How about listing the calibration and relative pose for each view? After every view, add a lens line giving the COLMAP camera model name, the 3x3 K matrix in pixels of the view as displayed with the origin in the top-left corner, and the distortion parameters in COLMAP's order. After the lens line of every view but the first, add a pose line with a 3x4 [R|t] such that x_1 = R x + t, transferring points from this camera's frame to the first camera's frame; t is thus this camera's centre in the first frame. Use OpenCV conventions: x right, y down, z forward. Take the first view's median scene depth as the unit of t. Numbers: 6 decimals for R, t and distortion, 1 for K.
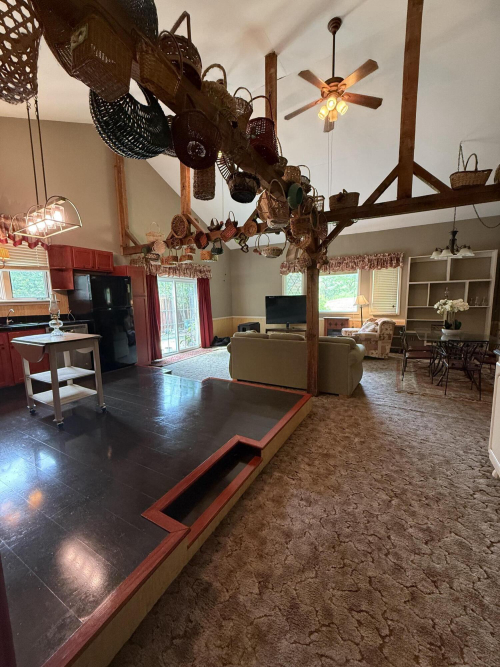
lens RADIAL K [[262.3, 0, 251.2], [0, 262.3, 329.2], [0, 0, 1]] dist [0.000037, 0.000021]
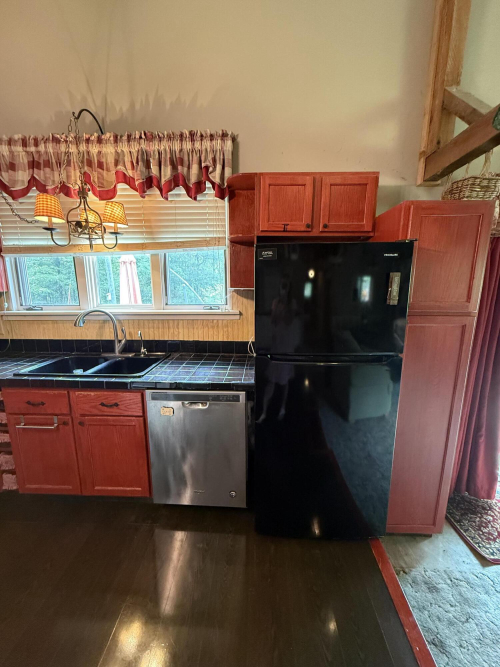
lens RADIAL K [[262.3, 0, 251.2], [0, 262.3, 329.2], [0, 0, 1]] dist [0.000037, 0.000021]
pose [[0.457431, 0.177461, -0.871358, -0.322649], [-0.106843, 0.983754, 0.144264, -0.148608], [0.882803, 0.027107, 0.468960, 0.809949]]
